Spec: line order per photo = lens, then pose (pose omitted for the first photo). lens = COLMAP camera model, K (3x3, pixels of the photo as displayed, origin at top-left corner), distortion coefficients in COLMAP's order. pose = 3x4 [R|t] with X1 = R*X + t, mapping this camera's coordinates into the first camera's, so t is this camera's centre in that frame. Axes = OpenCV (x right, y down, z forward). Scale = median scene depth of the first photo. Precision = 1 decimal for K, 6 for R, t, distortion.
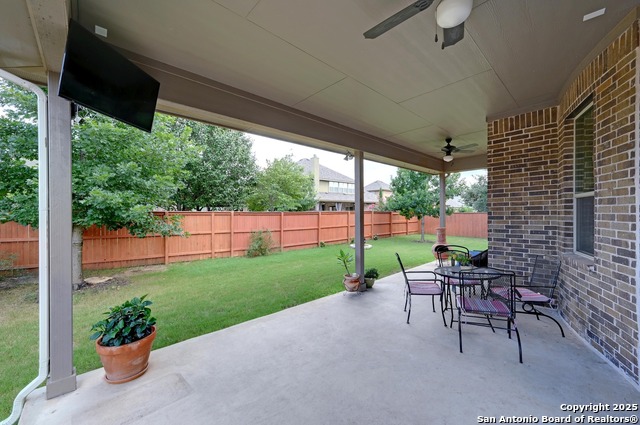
lens RADIAL K [[254.9, 0, 322.4], [0, 254.9, 214.0], [0, 0, 1]] dist [0.002083, 0.000062]
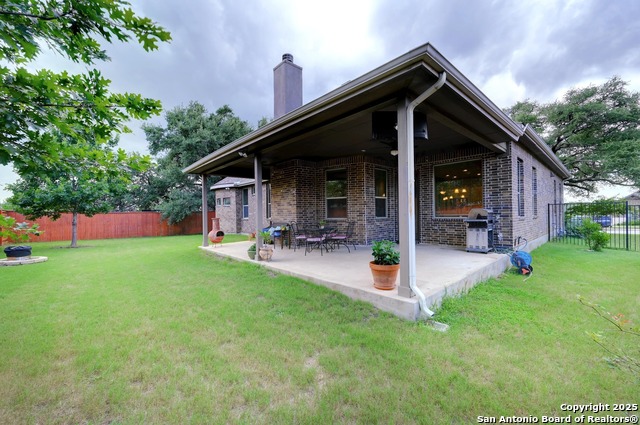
lens RADIAL K [[254.9, 0, 321.2], [0, 254.9, 214.7], [0, 0, 1]] dist [0.002083, 0.000062]
pose [[0.019295, 0.008655, 0.999776, -1.504244], [0.015463, 0.999840, -0.008954, 0.110667], [-0.999694, 0.015632, 0.019158, 0.863657]]
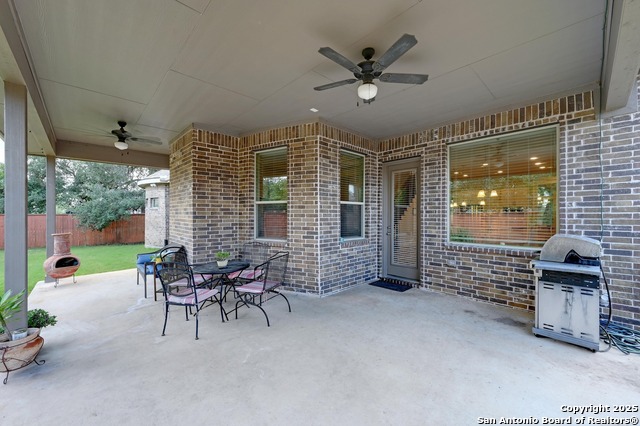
lens RADIAL K [[254.9, 0, 321.3], [0, 254.9, 214.2], [0, 0, 1]] dist [0.002083, 0.000062]
pose [[-0.002539, 0.017780, 0.999839, -0.467058], [-0.002149, 0.999840, -0.017785, 0.022107], [-0.999994, -0.002193, -0.002501, 0.523076]]
